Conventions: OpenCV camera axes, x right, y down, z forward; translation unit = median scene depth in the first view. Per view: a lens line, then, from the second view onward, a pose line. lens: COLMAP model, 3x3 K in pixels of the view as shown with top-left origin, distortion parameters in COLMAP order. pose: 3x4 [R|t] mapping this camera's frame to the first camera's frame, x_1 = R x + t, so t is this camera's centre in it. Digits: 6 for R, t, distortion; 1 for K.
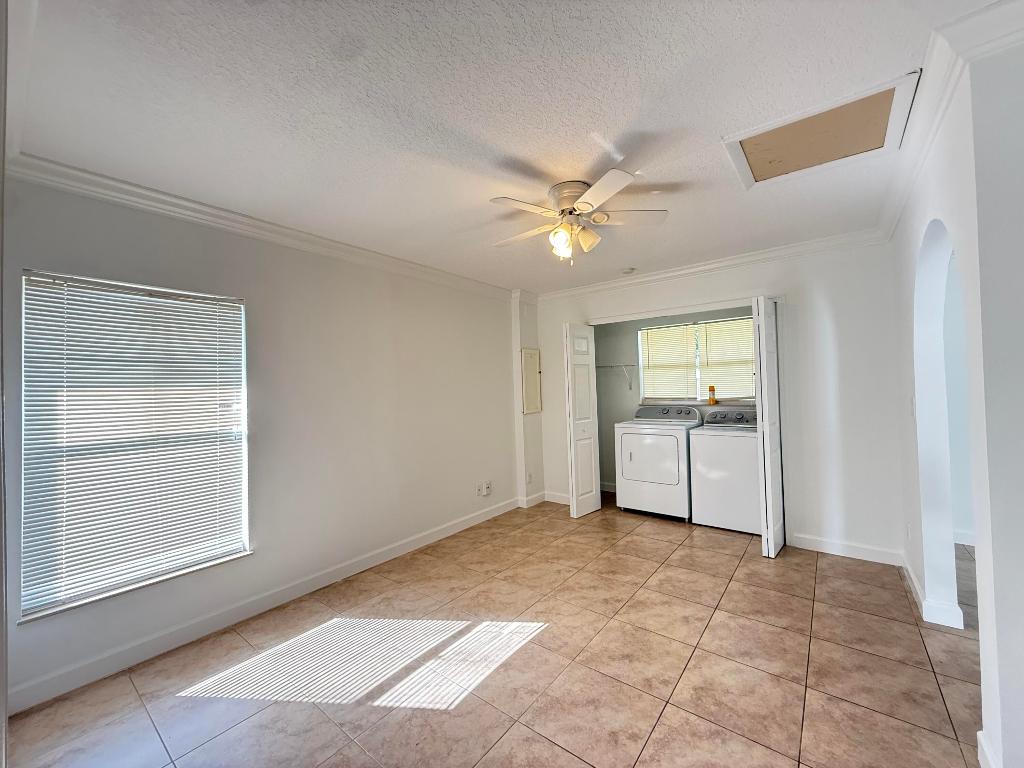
lens RADIAL K [[409.1, 0, 508.1], [0, 409.1, 381.4], [0, 0, 1]] dist [-0.002498, 0.000236]
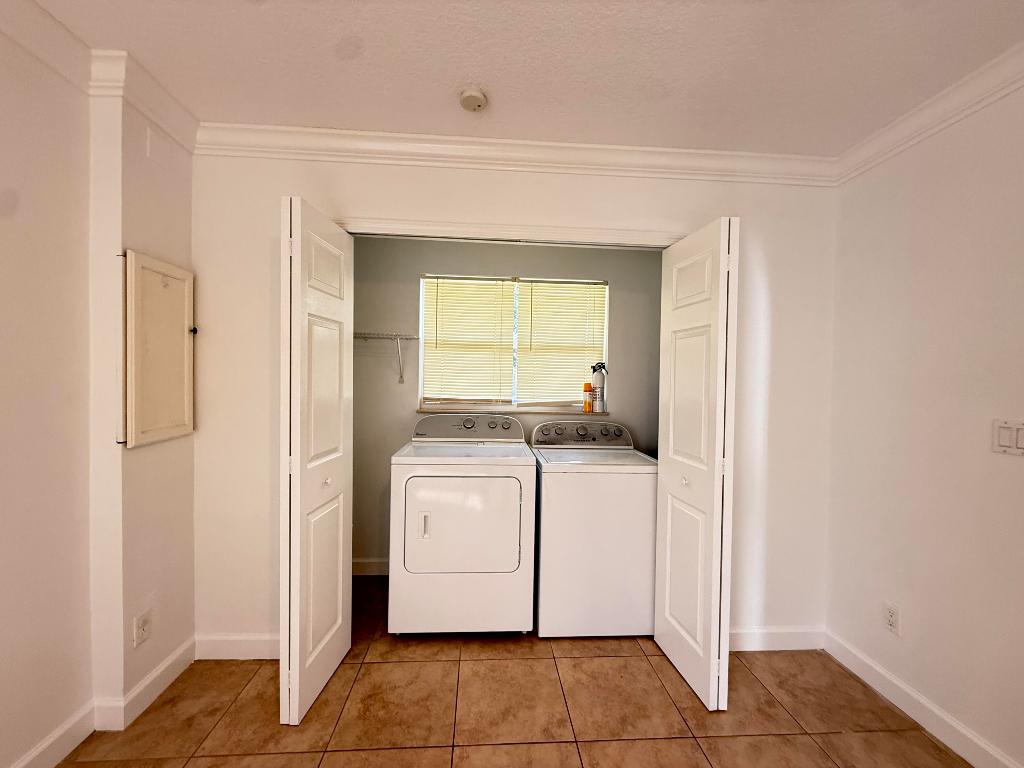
lens RADIAL K [[409.1, 0, 509.3], [0, 409.1, 381.7], [0, 0, 1]] dist [-0.002498, 0.000236]
pose [[0.737674, 0.033843, 0.674308, 0.051258], [-0.052782, 0.998577, 0.007624, 0.009269], [-0.673090, -0.041215, 0.738411, 0.668298]]
